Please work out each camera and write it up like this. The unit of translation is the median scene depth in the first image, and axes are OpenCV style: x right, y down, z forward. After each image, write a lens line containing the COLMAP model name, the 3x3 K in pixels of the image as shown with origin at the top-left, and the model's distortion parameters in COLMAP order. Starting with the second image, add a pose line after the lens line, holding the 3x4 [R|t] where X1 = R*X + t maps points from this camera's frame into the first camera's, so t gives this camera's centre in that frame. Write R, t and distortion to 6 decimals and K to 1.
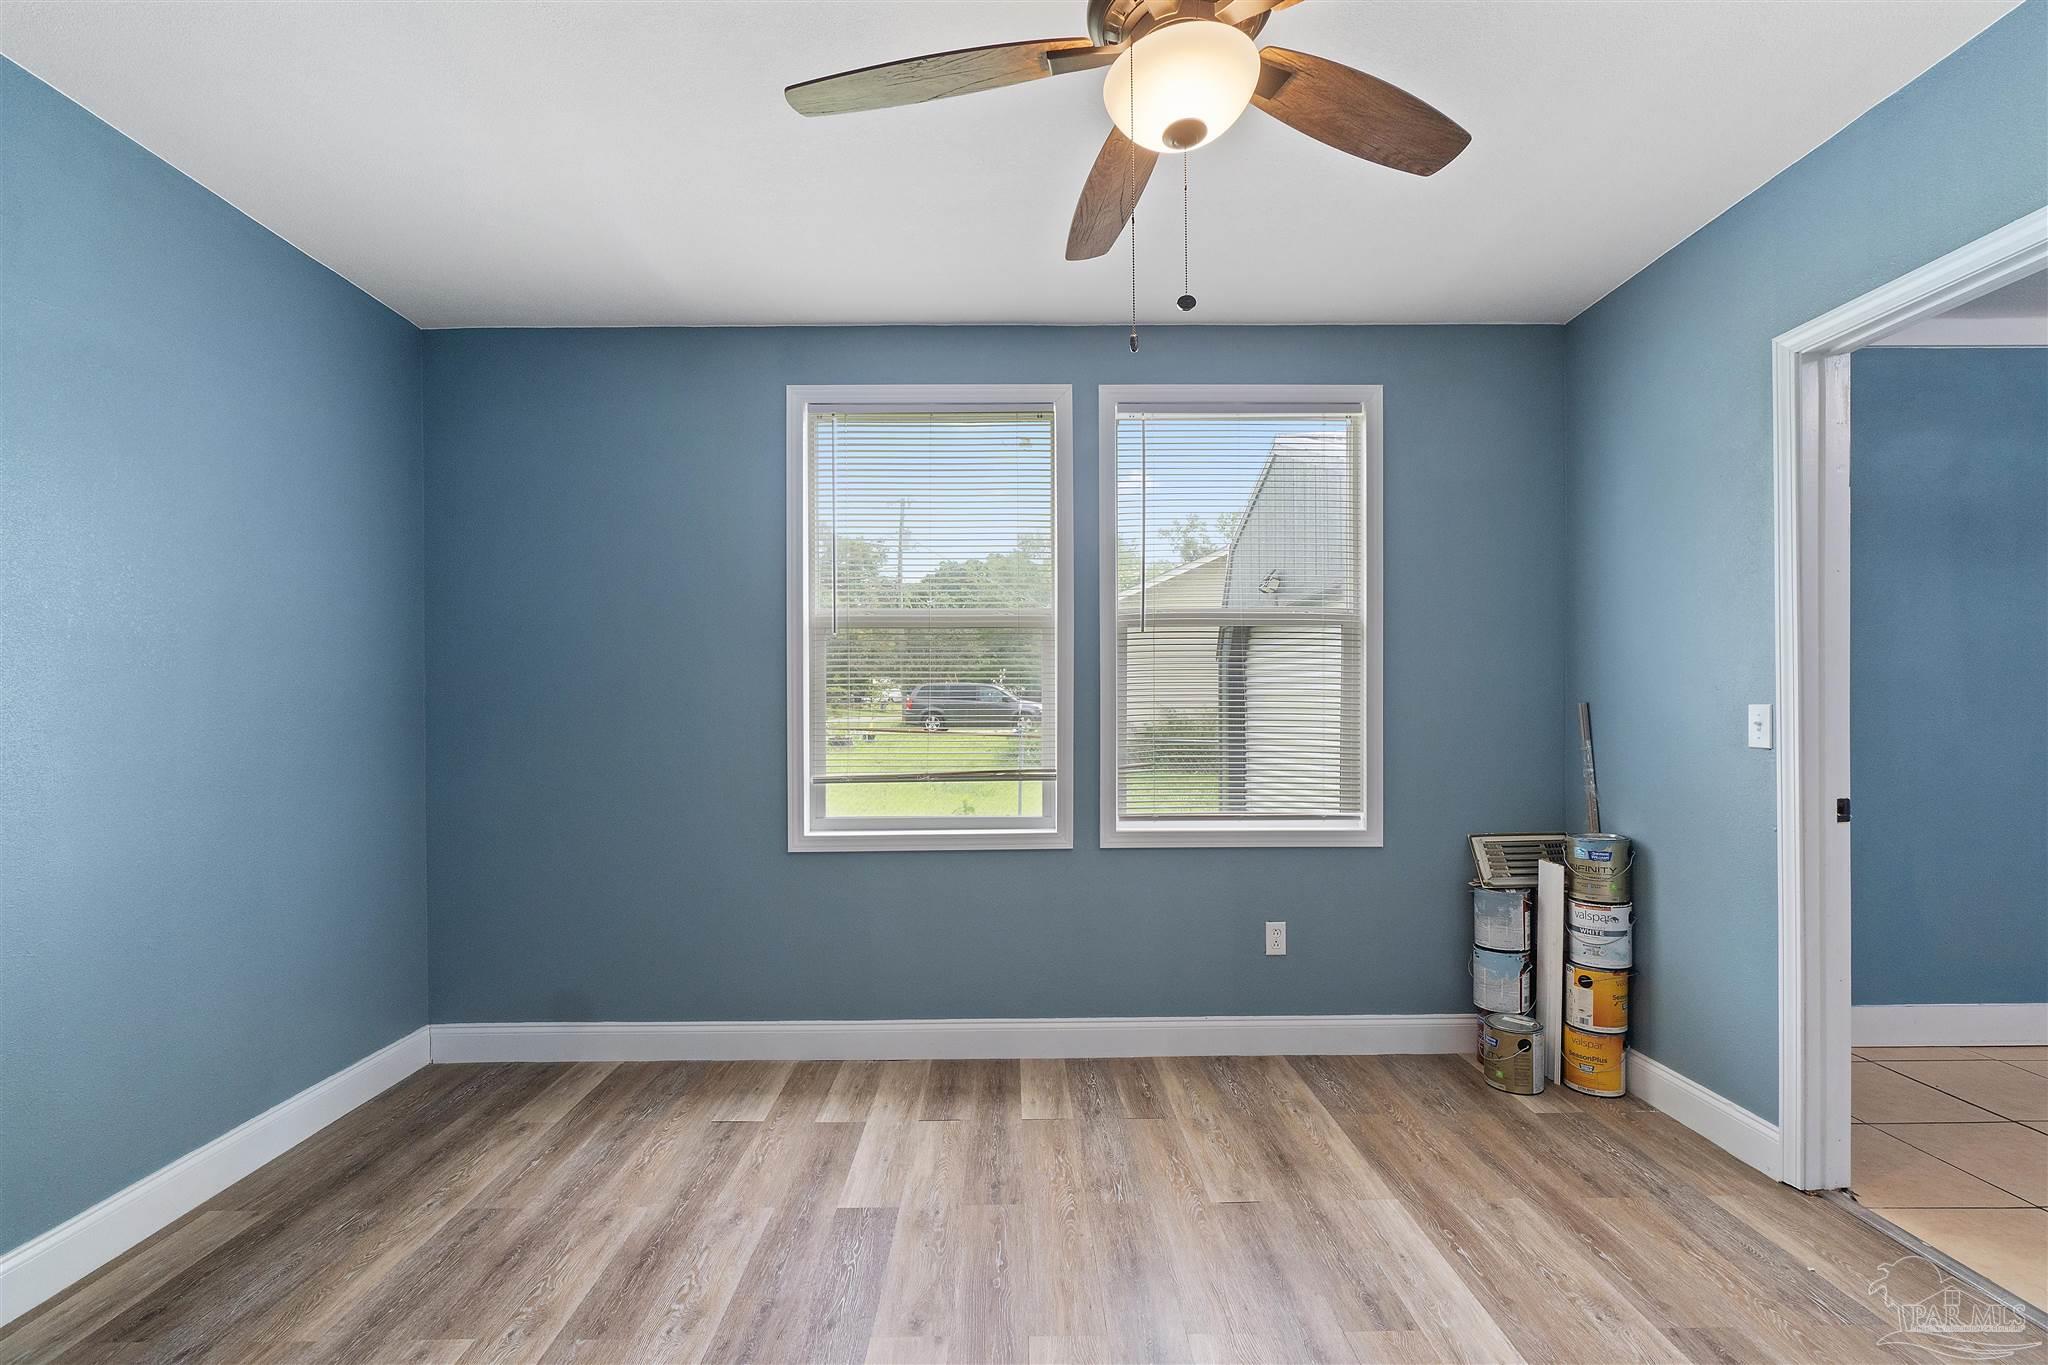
lens RADIAL K [[895.1, 0, 1028.4], [0, 895.1, 713.1], [0, 0, 1]] dist [-0.000849, 0.000370]
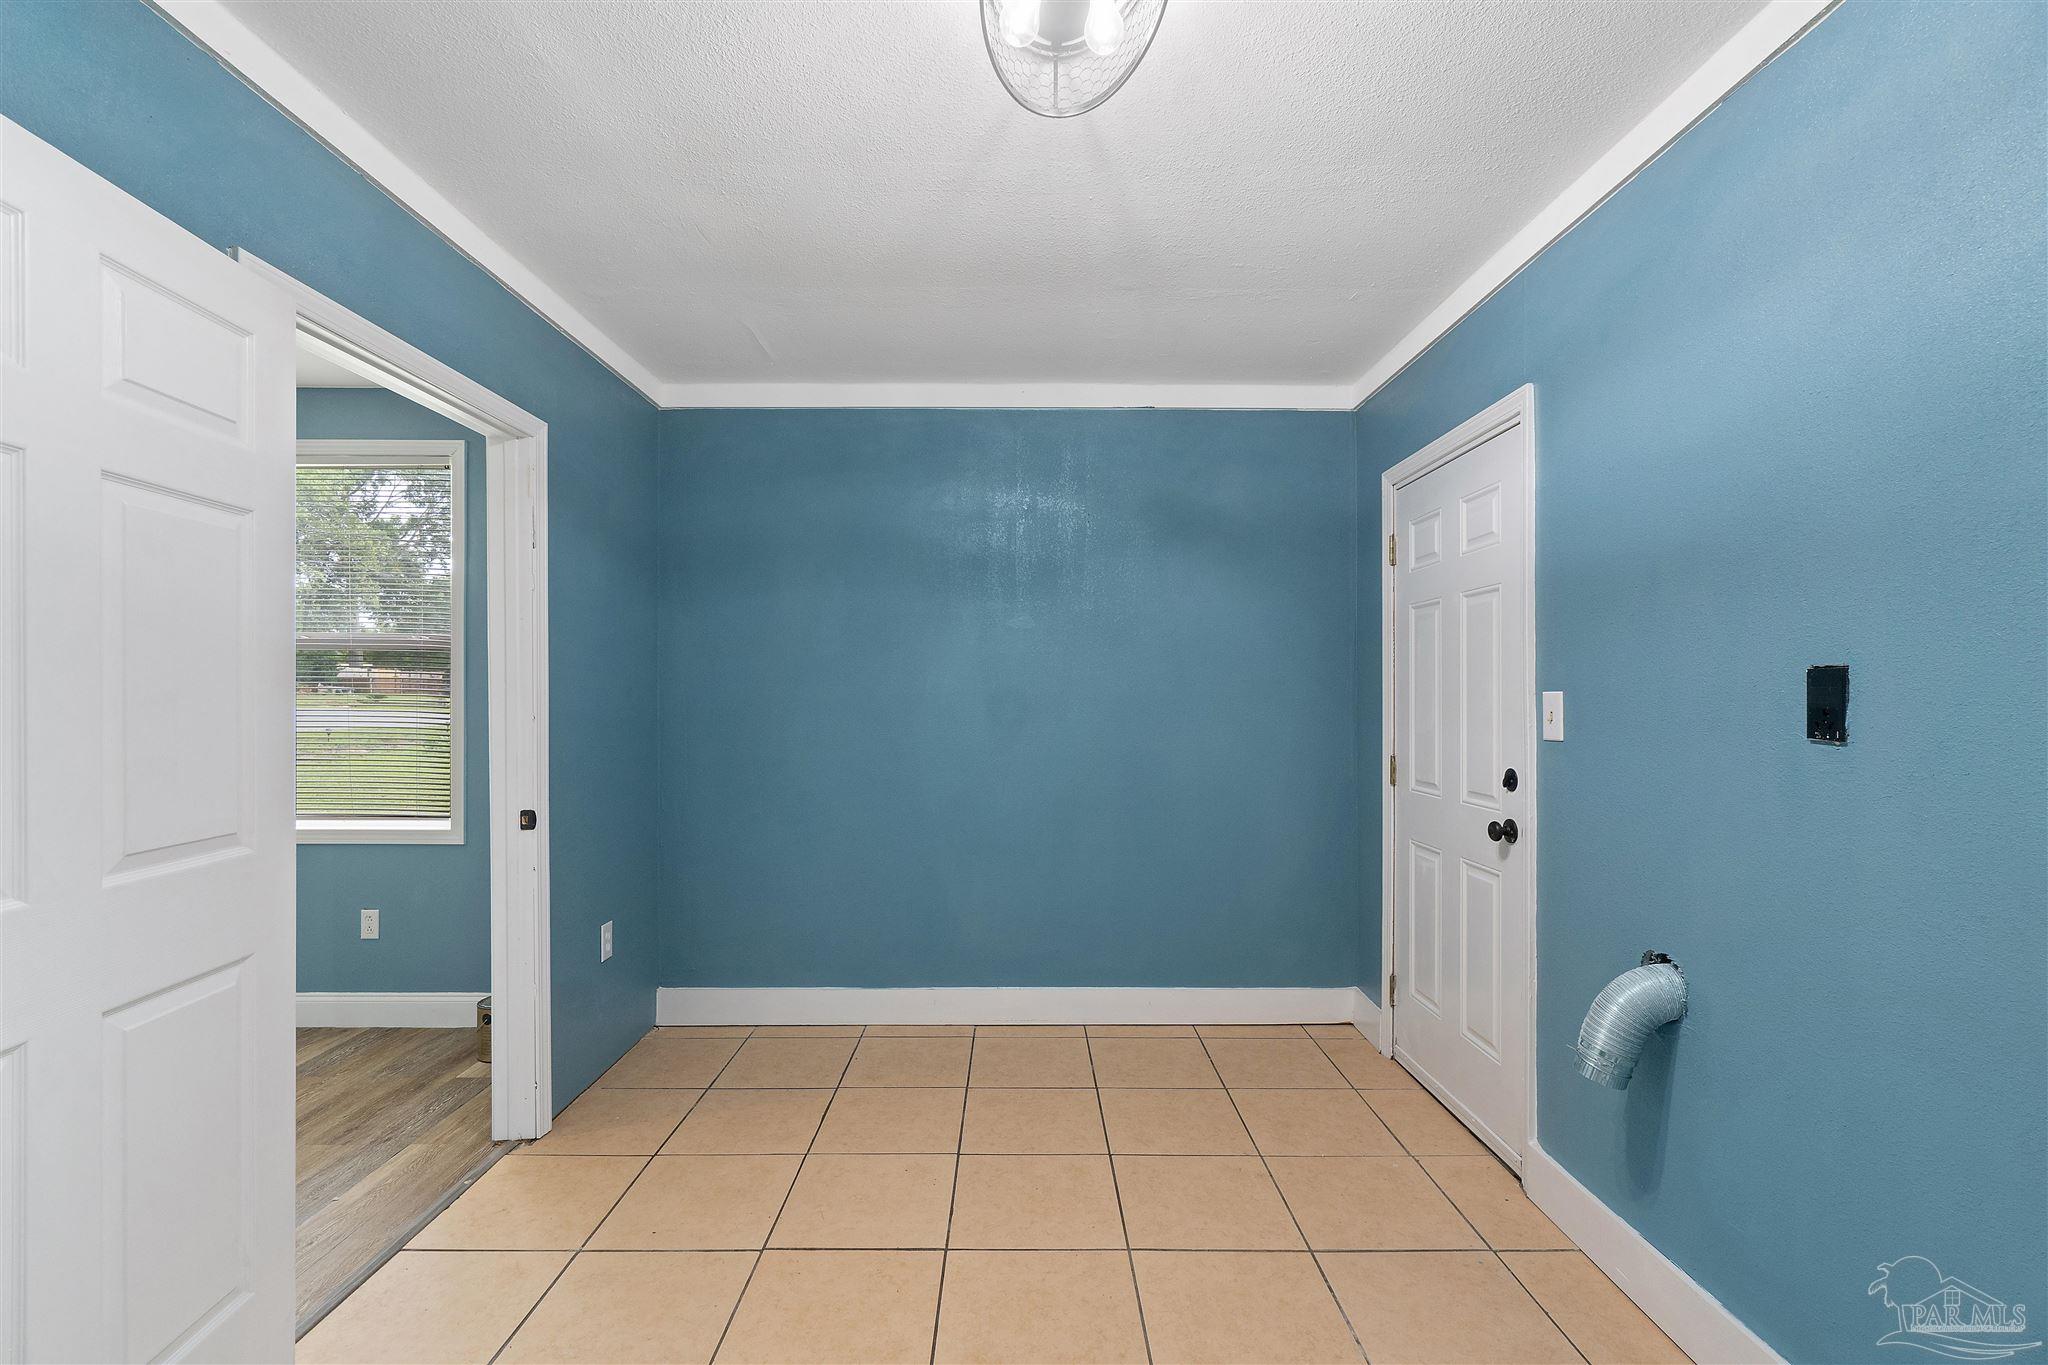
lens RADIAL K [[898.2, 0, 1024.0], [0, 898.2, 682.5], [0, 0, 1]] dist [-0.001057, 0.000068]
pose [[0.999872, 0.002460, -0.015787, 1.256240], [-0.002668, 0.999909, -0.013209, -0.047888], [0.015753, 0.013249, 0.999788, -0.148160]]
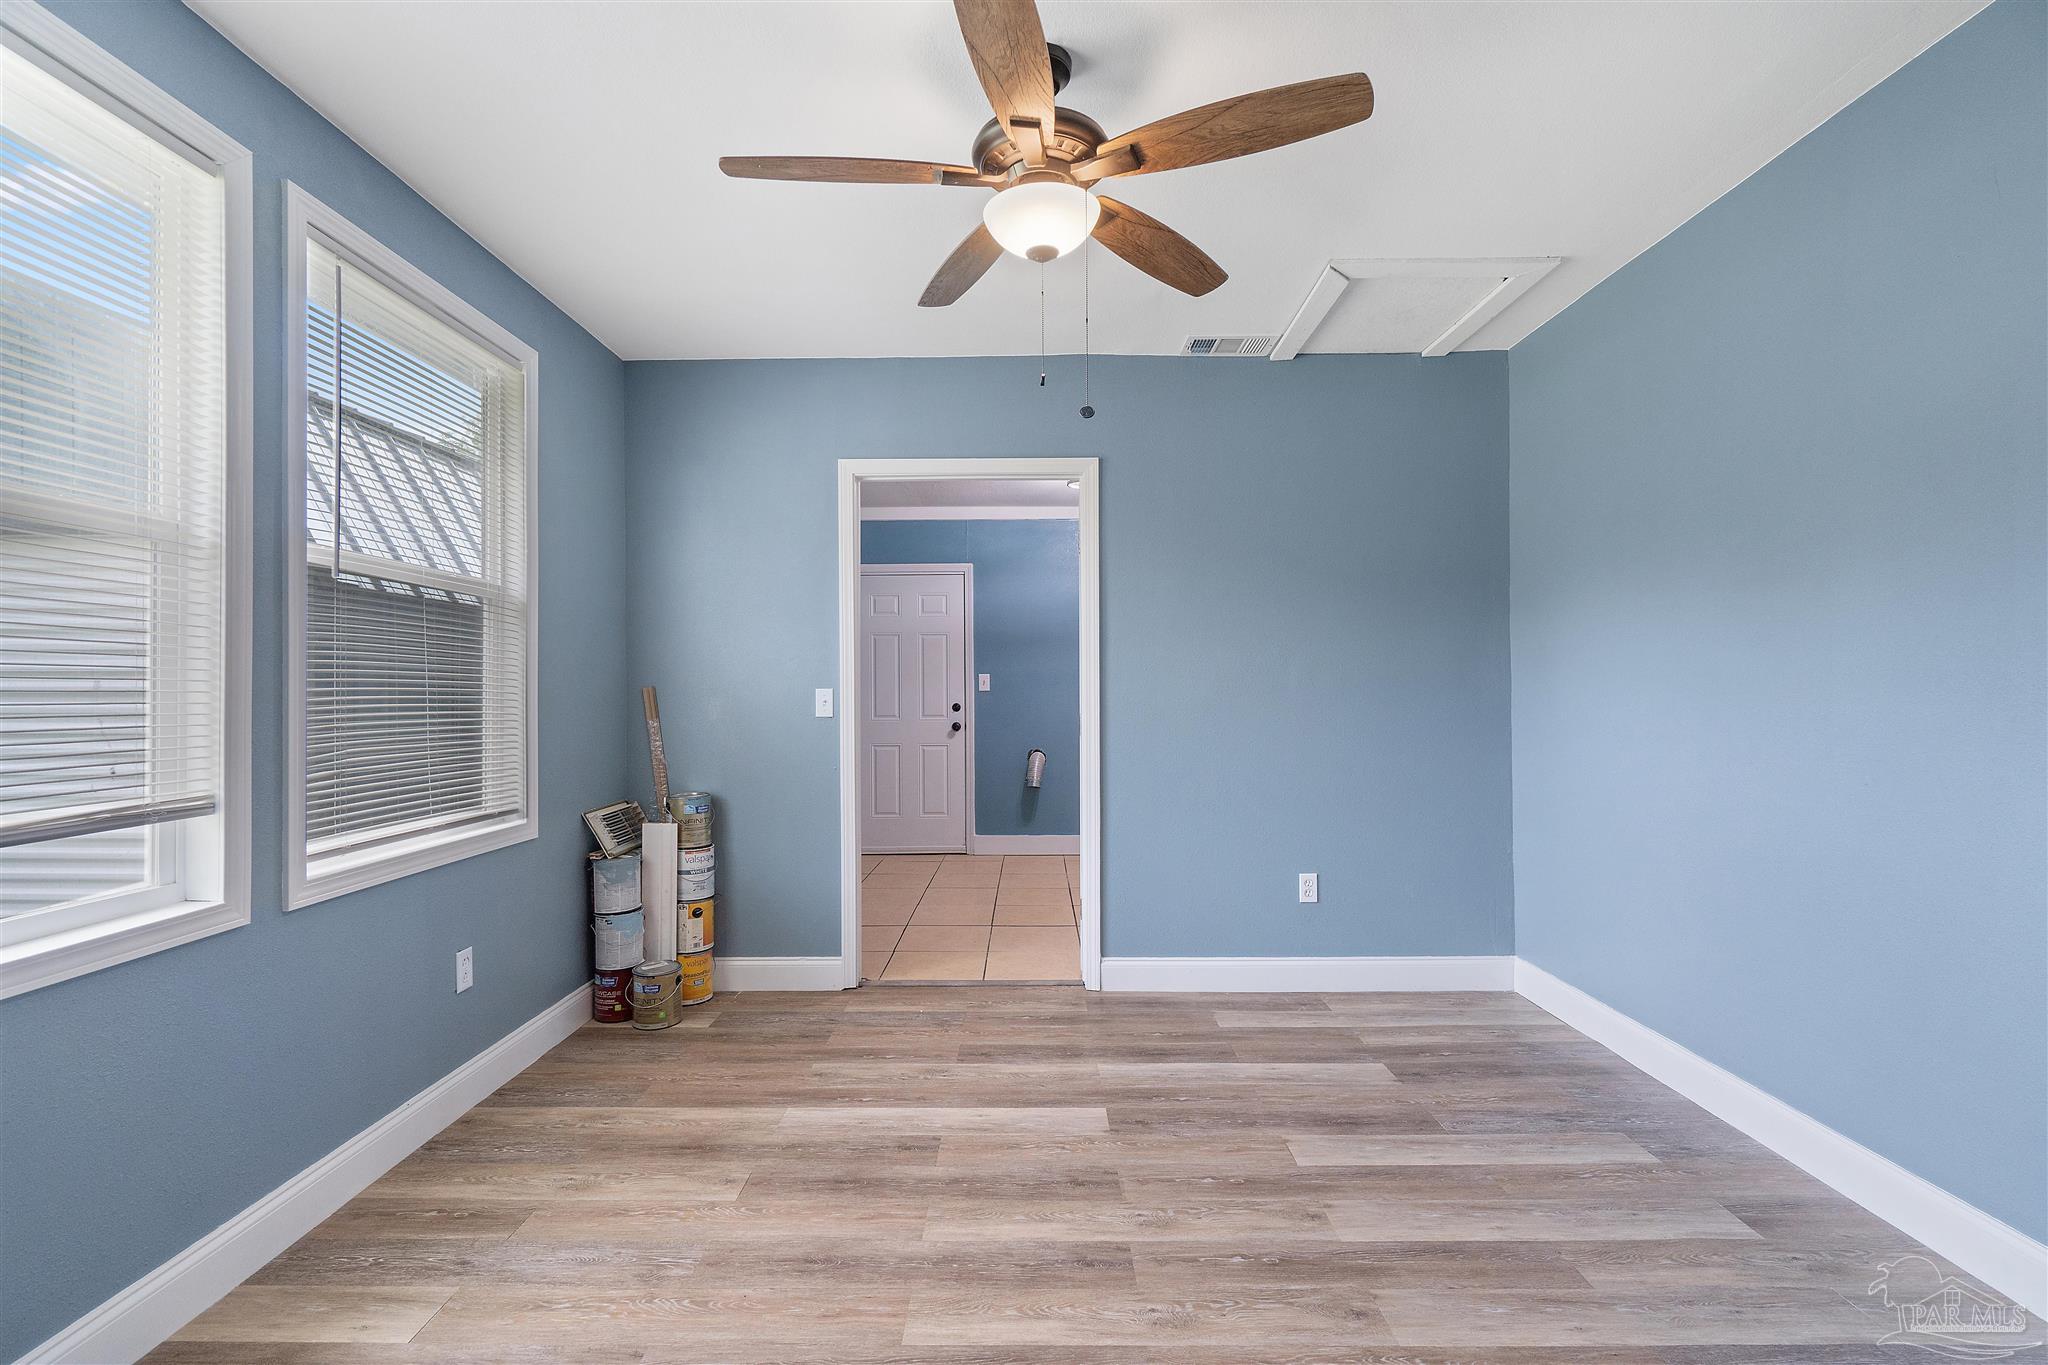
lens RADIAL K [[877.3, 0, 1015.5], [0, 877.3, 686.0], [0, 0, 1]] dist [-0.002808, 0.000804]
pose [[0.034768, 0.009156, 0.999353, -0.574844], [0.009266, 0.999912, -0.009484, 0.002481], [-0.999352, 0.009590, 0.034680, 0.514839]]
